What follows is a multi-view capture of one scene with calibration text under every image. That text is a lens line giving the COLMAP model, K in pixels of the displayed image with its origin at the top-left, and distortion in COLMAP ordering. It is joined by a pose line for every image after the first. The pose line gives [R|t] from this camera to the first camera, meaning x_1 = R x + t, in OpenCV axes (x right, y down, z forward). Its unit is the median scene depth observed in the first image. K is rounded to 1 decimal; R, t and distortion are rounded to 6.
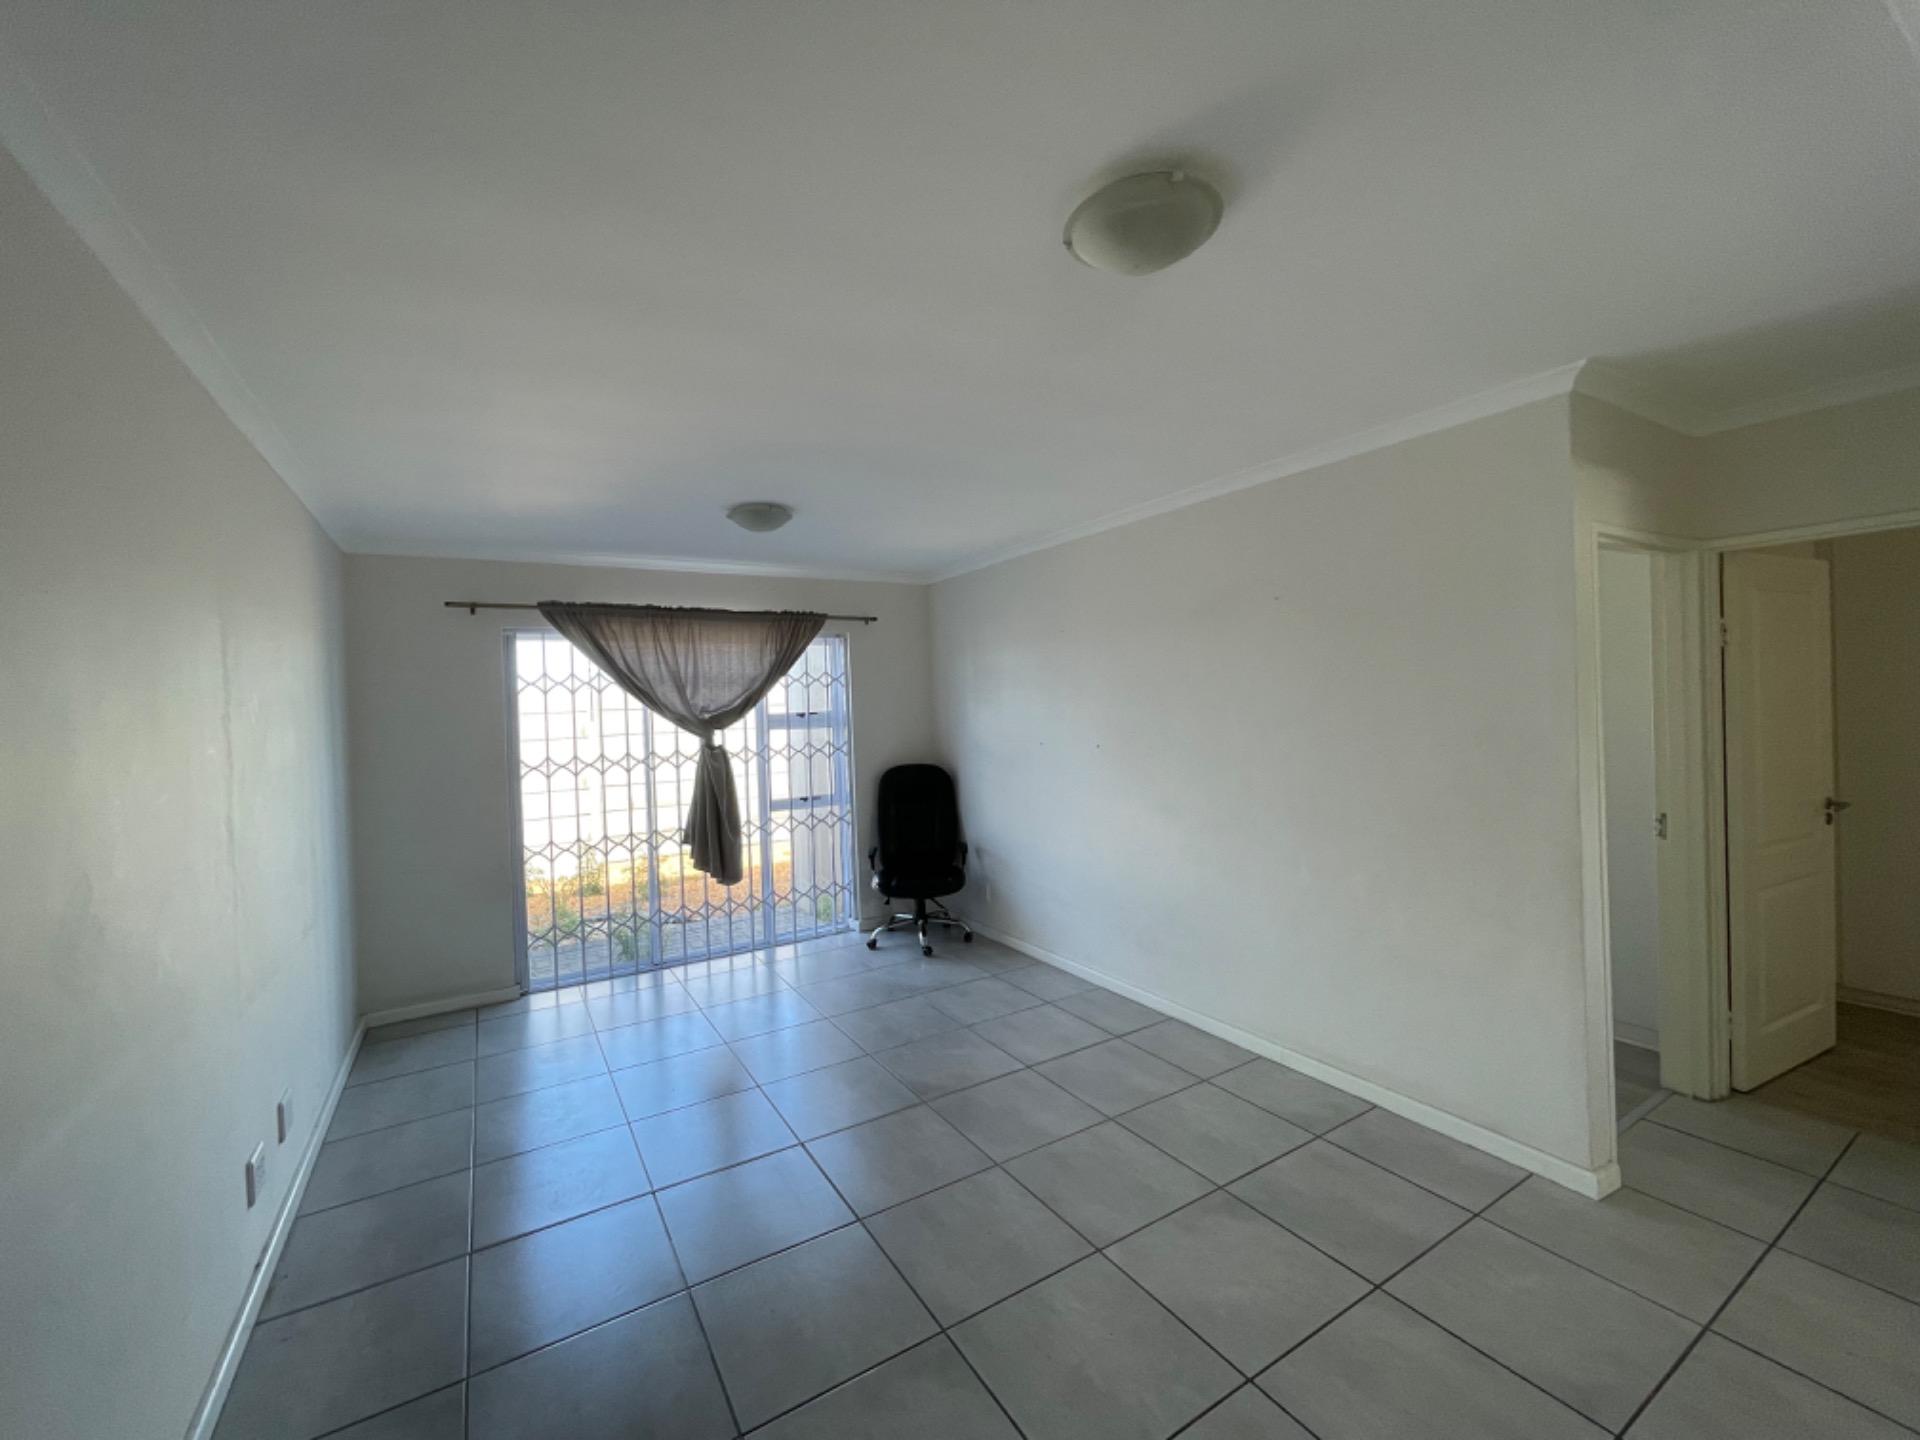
lens RADIAL K [[788.0, 0, 966.6], [0, 788.0, 713.4], [0, 0, 1]] dist [0.001527, -0.000005]
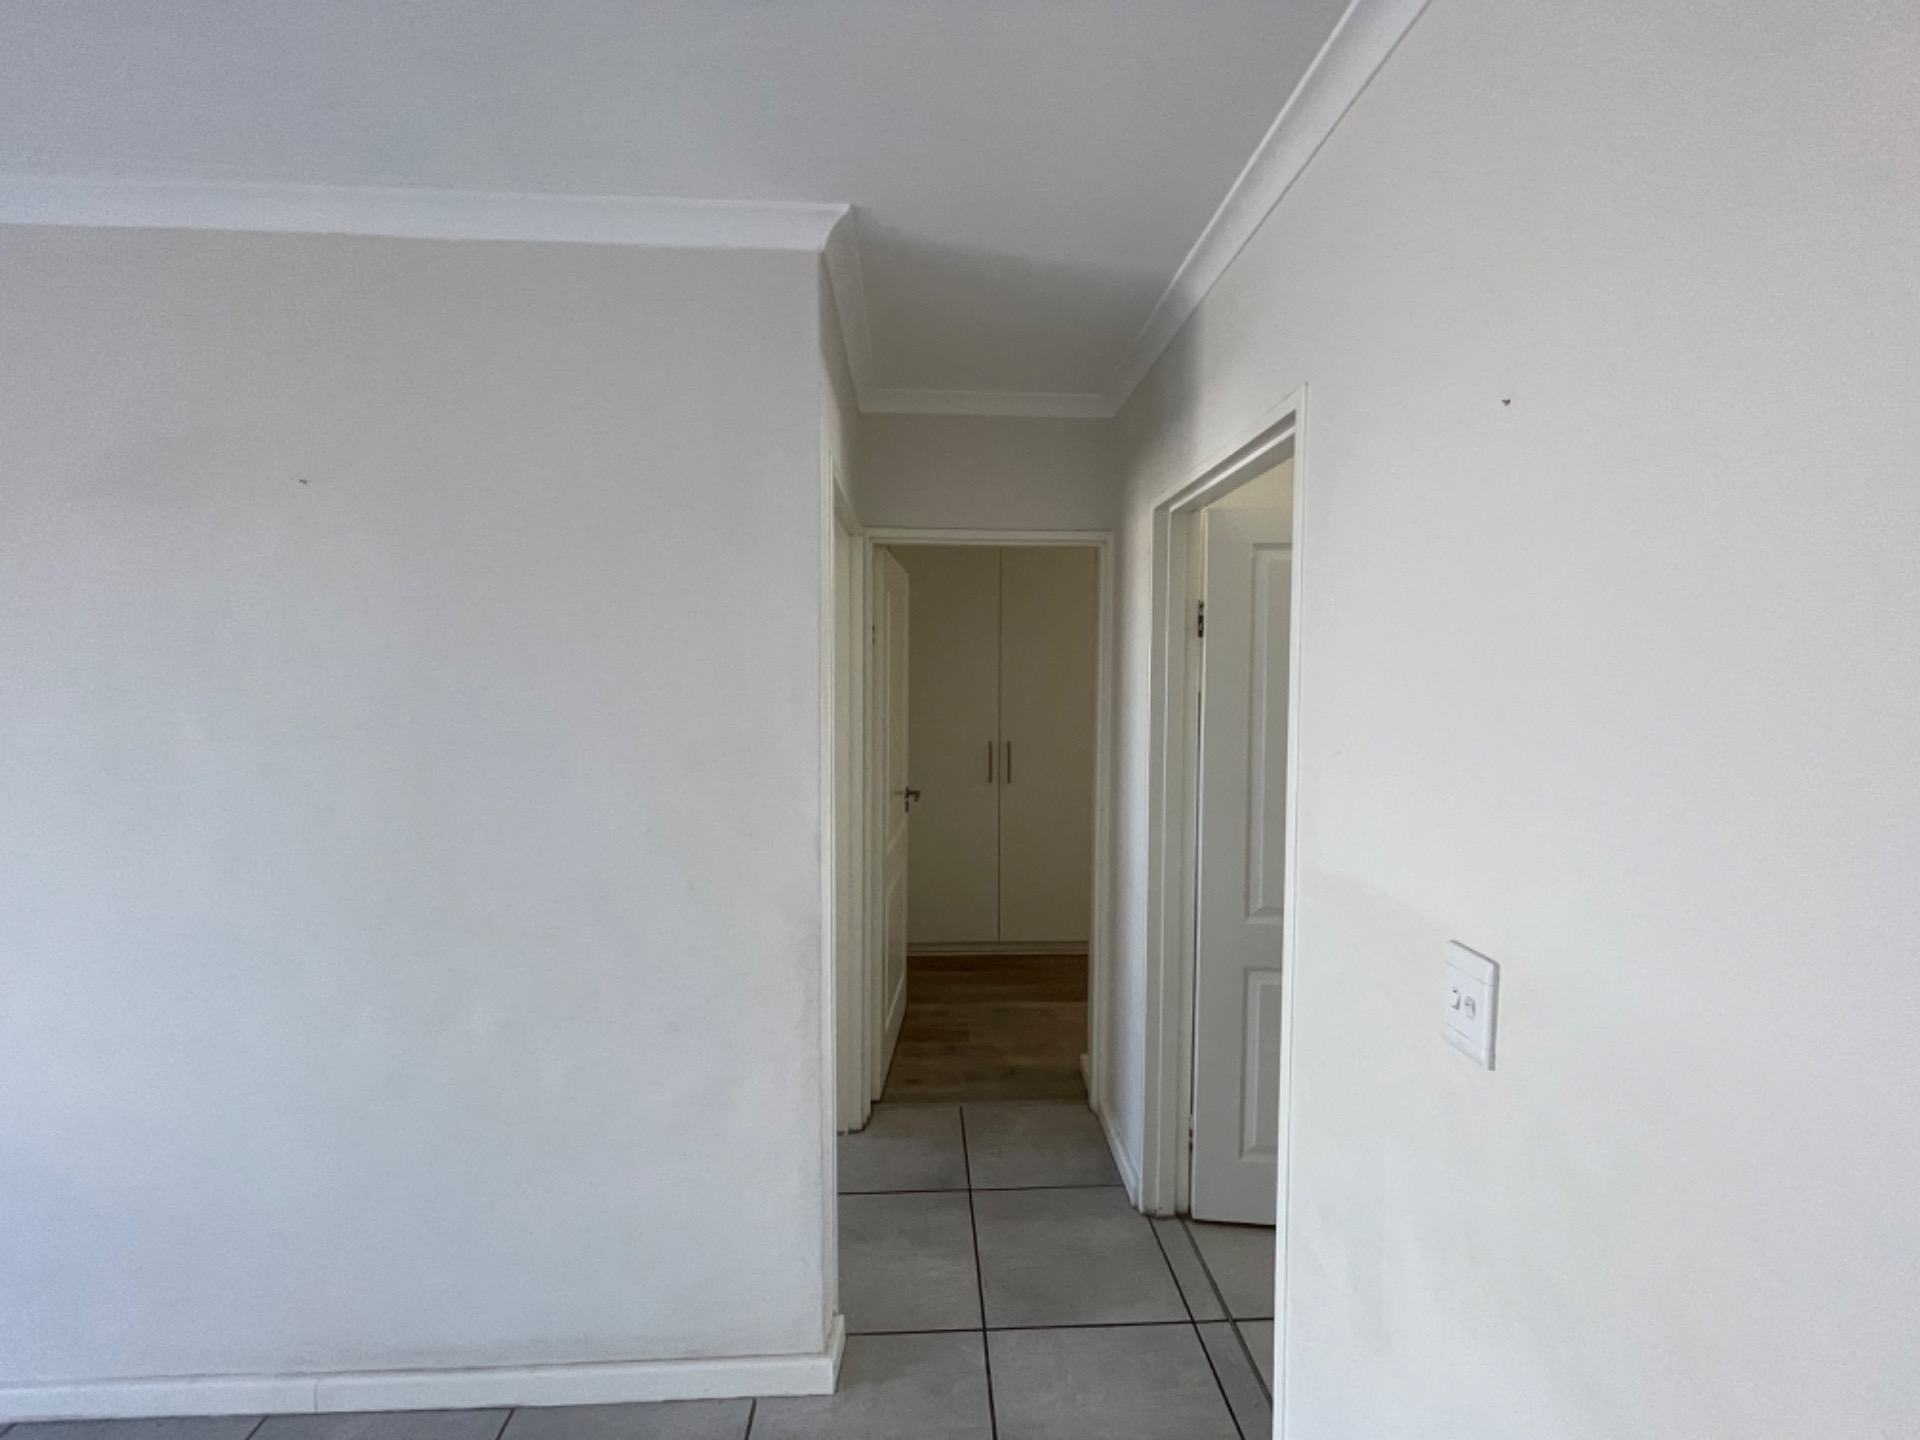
lens RADIAL K [[788.0, 0, 959.2], [0, 788.0, 716.5], [0, 0, 1]] dist [0.001527, -0.000005]
pose [[0.465407, -0.026730, 0.884693, 0.181584], [-0.007212, 0.999396, 0.033989, -0.032019], [-0.885068, -0.022199, 0.464933, 0.478477]]
